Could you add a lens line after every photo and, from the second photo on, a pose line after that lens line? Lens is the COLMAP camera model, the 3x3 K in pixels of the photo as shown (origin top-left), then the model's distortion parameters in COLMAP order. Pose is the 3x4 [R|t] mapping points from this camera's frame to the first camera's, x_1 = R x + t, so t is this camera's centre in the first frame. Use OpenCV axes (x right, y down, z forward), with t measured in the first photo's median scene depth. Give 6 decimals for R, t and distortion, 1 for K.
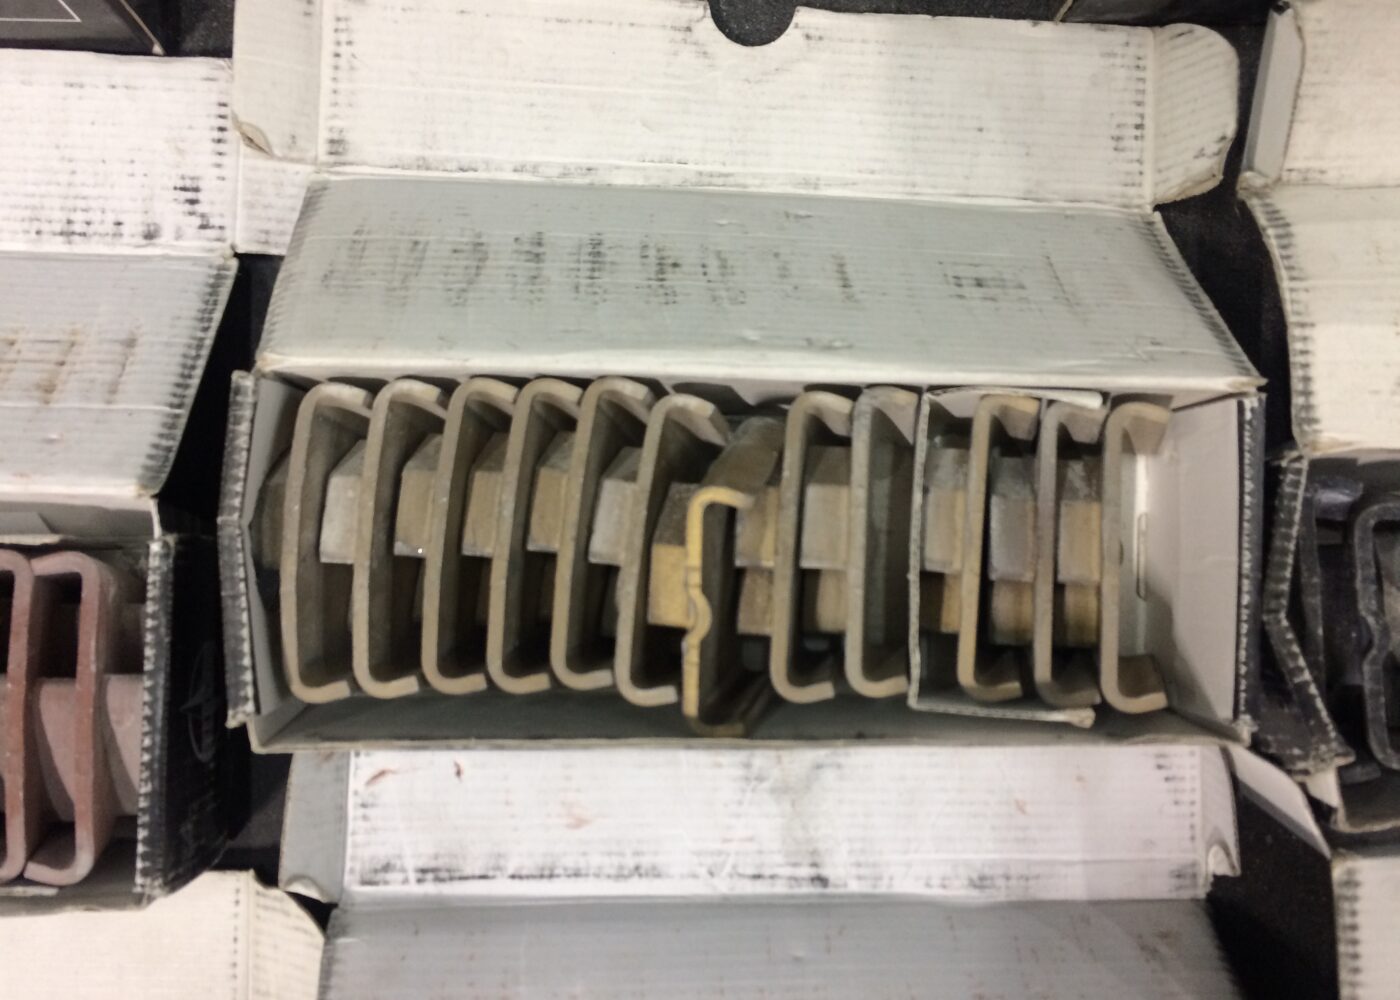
lens RADIAL K [[1190.9, 0, 695.0], [0, 1190.9, 484.9], [0, 0, 1]] dist [0.093818, -0.146456]
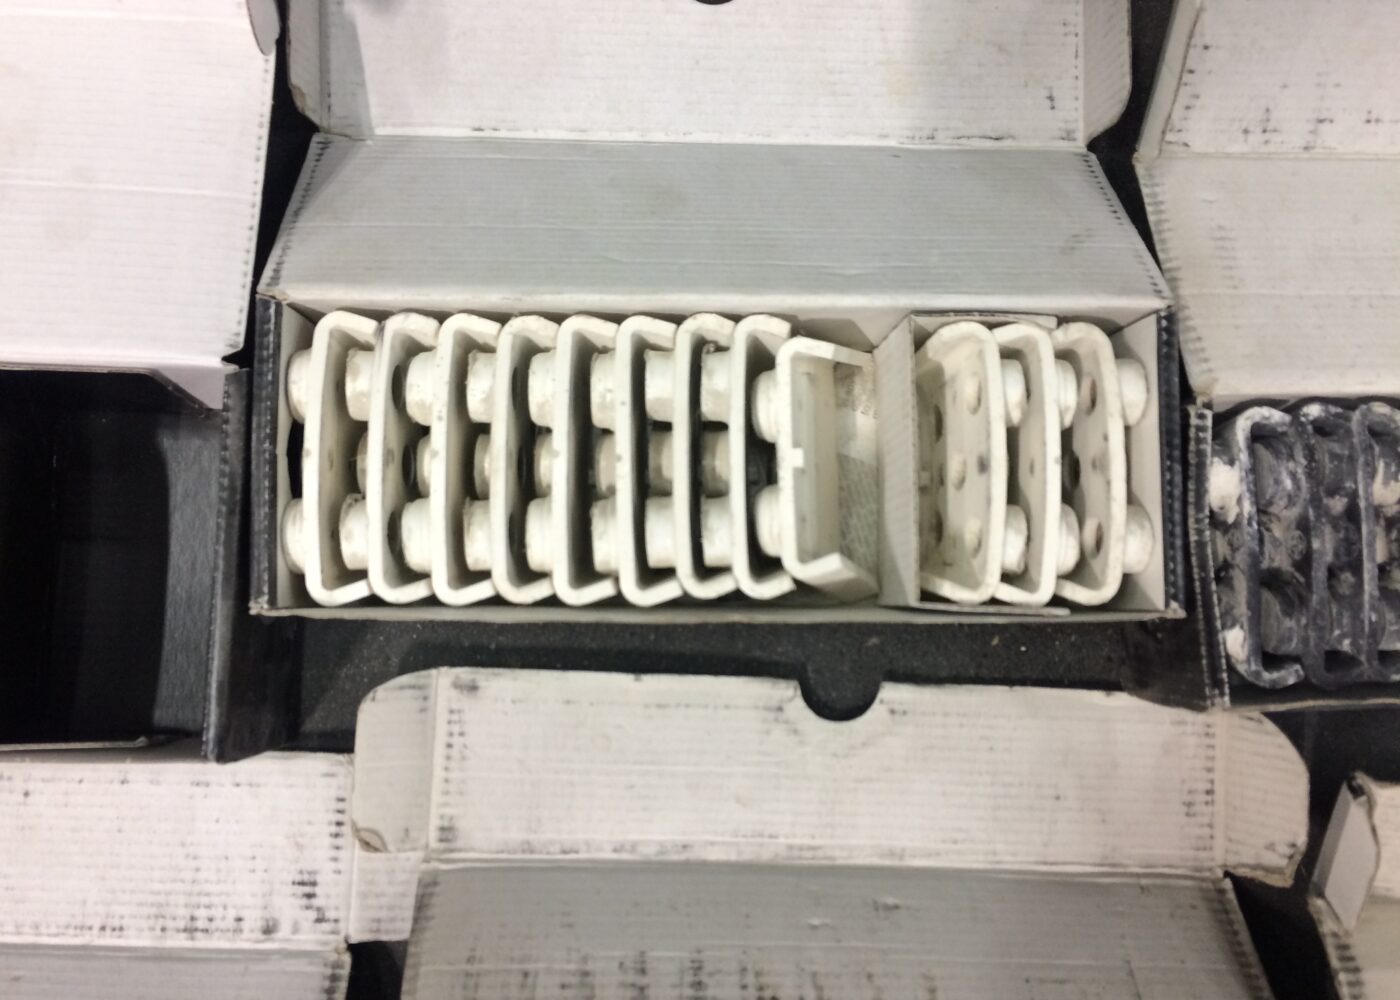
lens RADIAL K [[1190.9, 0, 695.0], [0, 1190.9, 484.9], [0, 0, 1]] dist [0.093818, -0.146456]
pose [[0.999929, 0.010607, -0.005356, -0.078284], [-0.010767, 0.999470, -0.030728, -0.555074], [0.005027, 0.030784, 0.999513, -0.057210]]
